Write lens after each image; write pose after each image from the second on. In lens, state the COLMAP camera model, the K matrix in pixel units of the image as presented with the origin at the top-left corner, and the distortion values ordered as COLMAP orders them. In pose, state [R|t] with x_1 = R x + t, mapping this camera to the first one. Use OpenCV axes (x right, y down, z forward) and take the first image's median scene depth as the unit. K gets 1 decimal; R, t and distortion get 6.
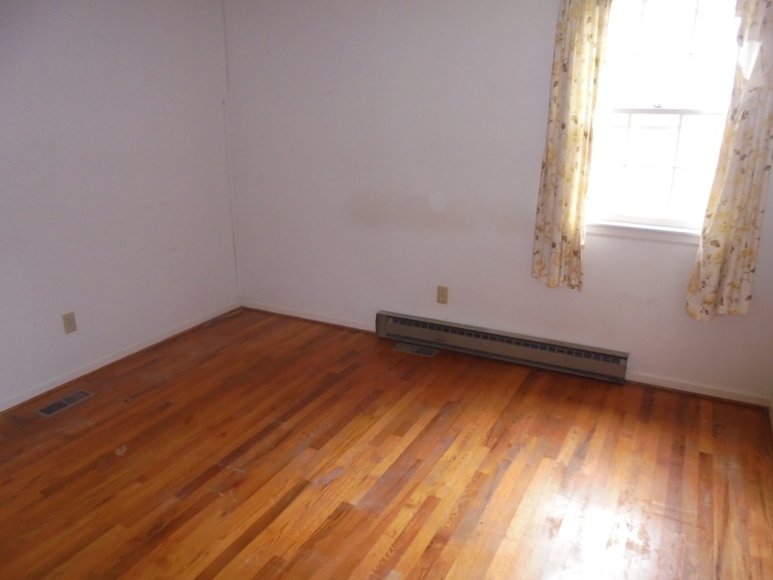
lens RADIAL K [[591.5, 0, 386.0], [0, 591.5, 291.5], [0, 0, 1]] dist [-0.103833, 0.082149]
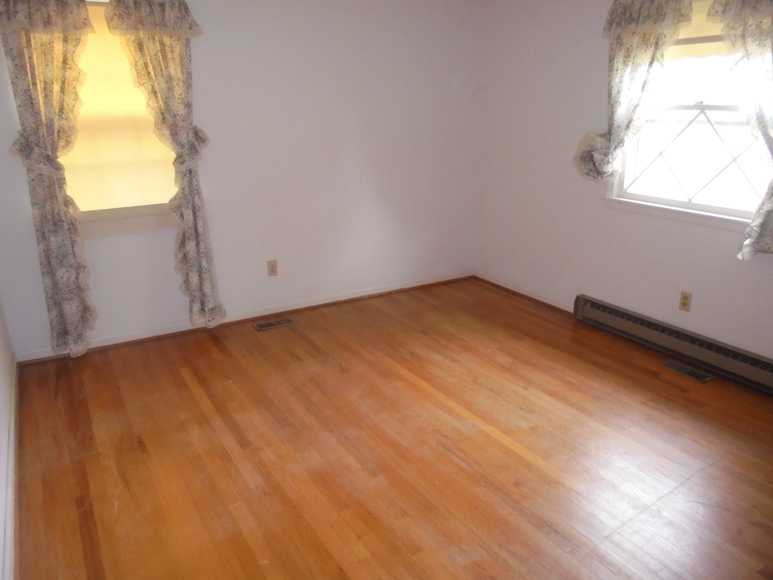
lens RADIAL K [[591.5, 0, 386.5], [0, 591.5, 289.1], [0, 0, 1]] dist [-0.103833, 0.082149]
pose [[0.868042, 0.162692, -0.469078, 0.180123], [-0.158626, 0.986147, 0.048486, 0.028518], [0.470469, 0.032320, 0.881825, -0.094379]]
